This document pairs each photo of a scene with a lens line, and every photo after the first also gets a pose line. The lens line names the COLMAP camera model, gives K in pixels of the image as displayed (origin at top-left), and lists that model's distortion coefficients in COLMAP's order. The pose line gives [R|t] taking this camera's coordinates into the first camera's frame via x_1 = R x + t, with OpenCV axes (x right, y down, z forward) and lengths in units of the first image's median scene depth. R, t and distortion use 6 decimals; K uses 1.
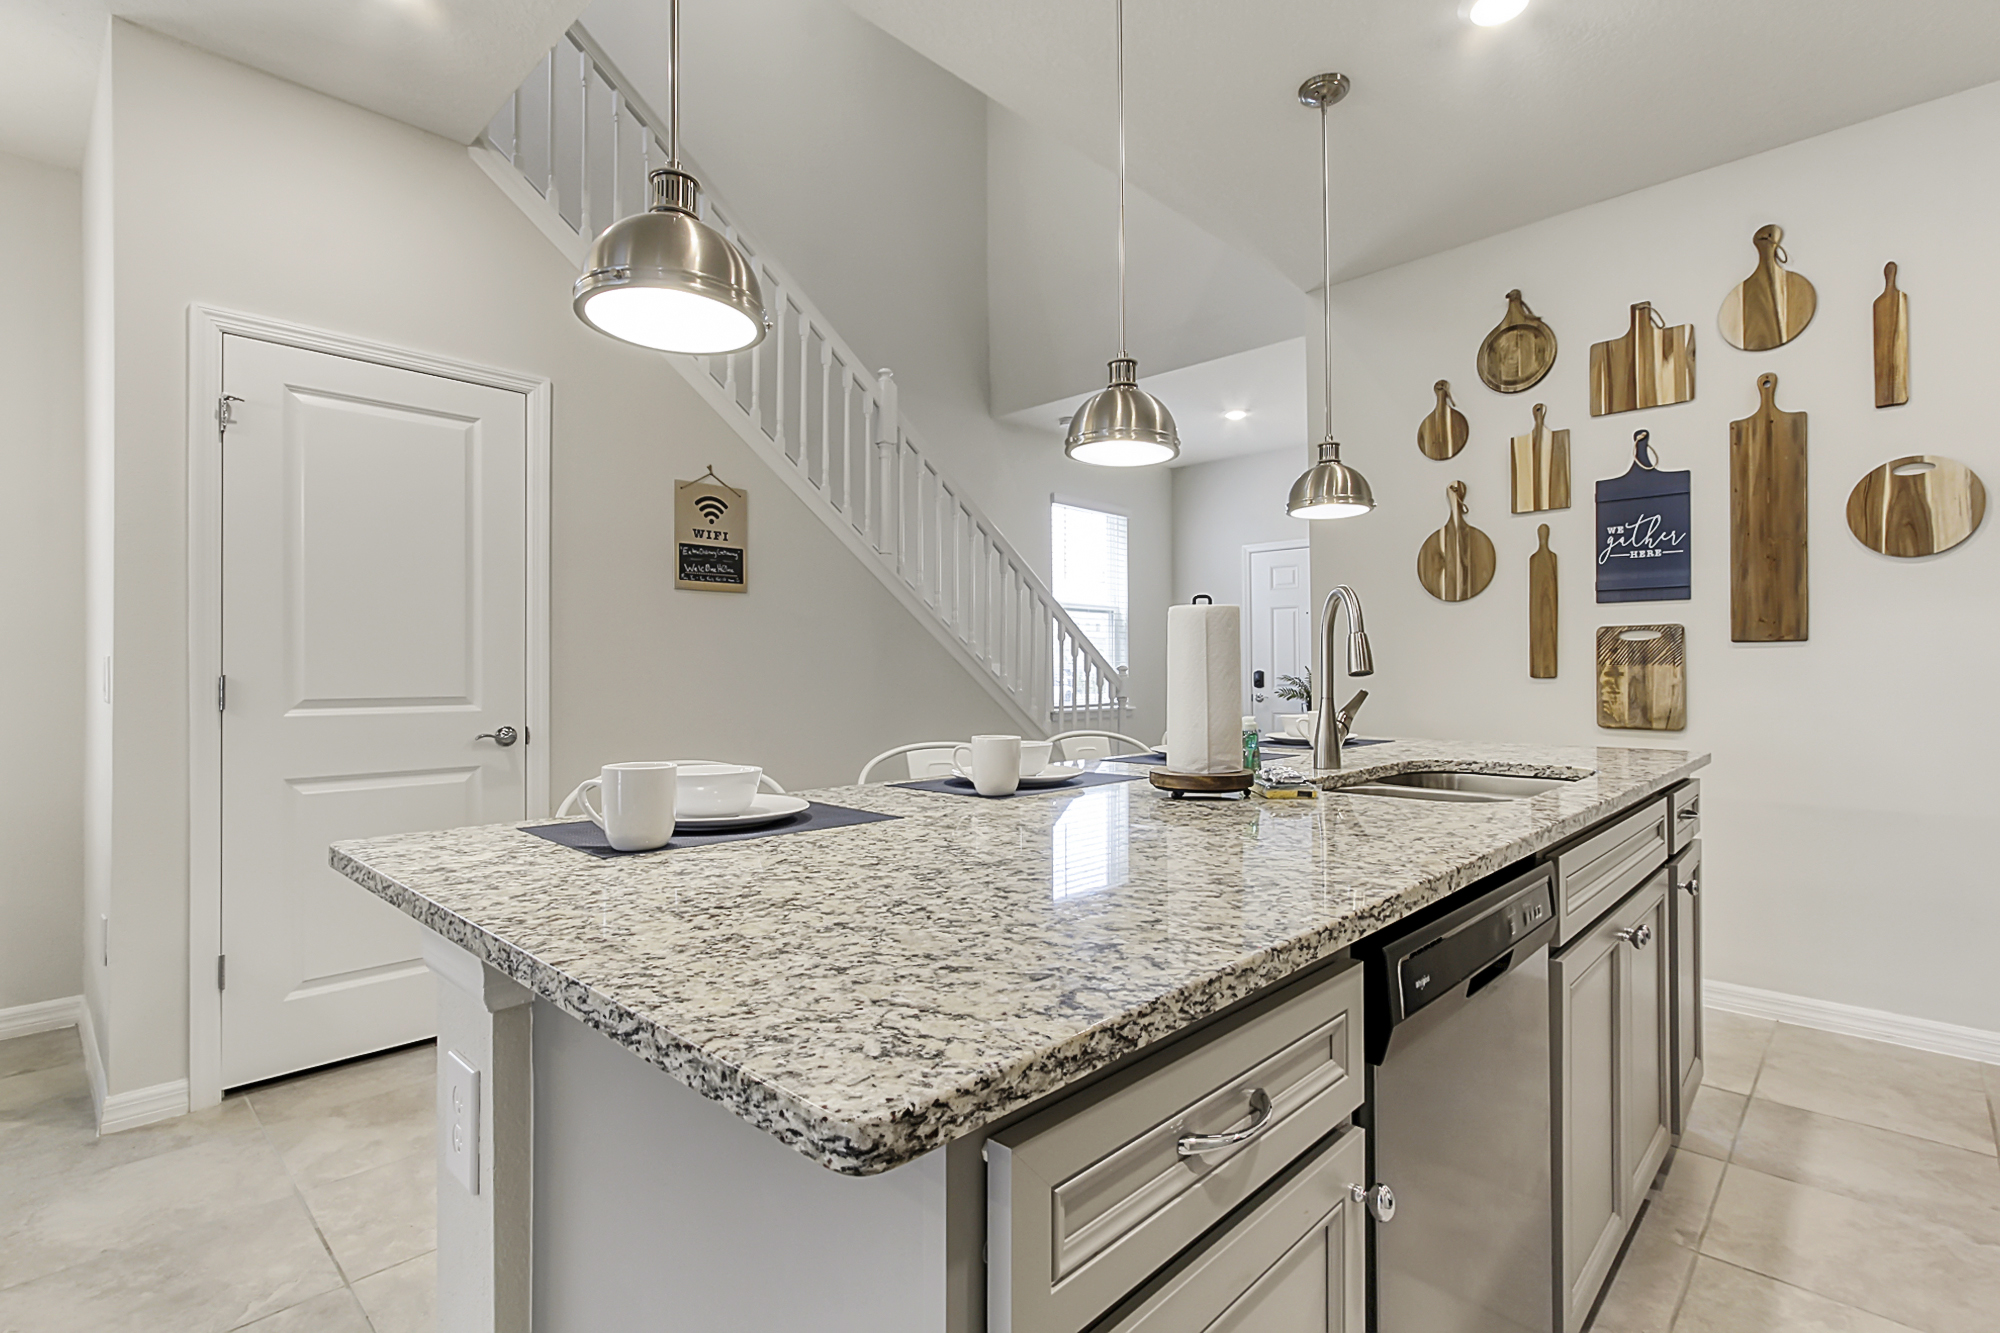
lens RADIAL K [[941.6, 0, 997.2], [0, 941.6, 670.2], [0, 0, 1]] dist [-0.004149, 0.001315]
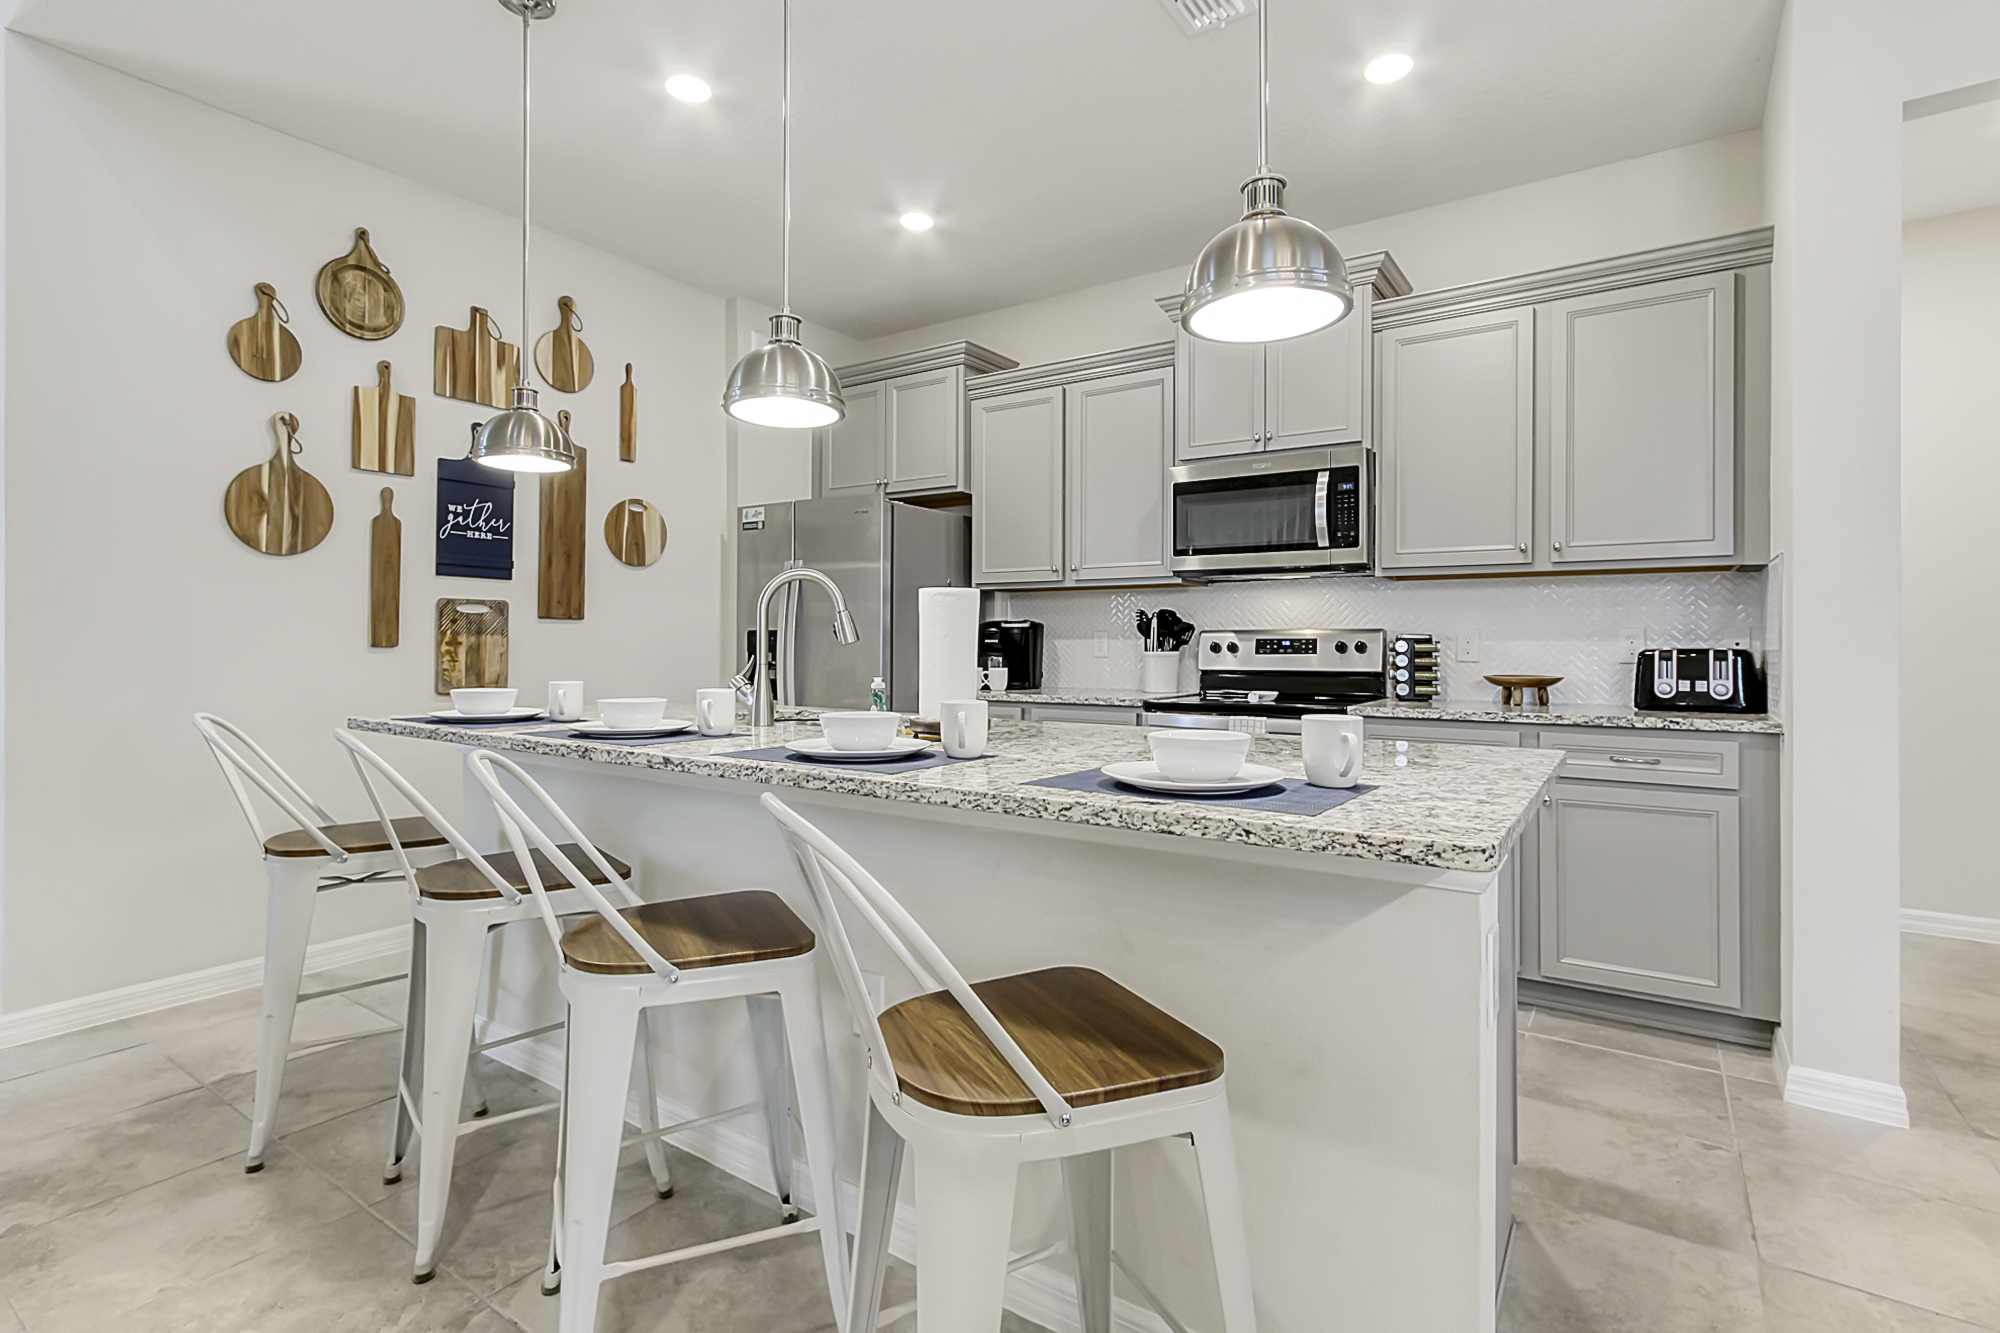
lens RADIAL K [[941.6, 0, 1000.9], [0, 941.6, 653.1], [0, 0, 1]] dist [-0.004149, 0.001315]
pose [[-0.155485, 0.005625, 0.987822, -0.488686], [-0.001847, 0.999980, -0.005985, 0.020175], [-0.987836, -0.002755, -0.155472, 0.551425]]
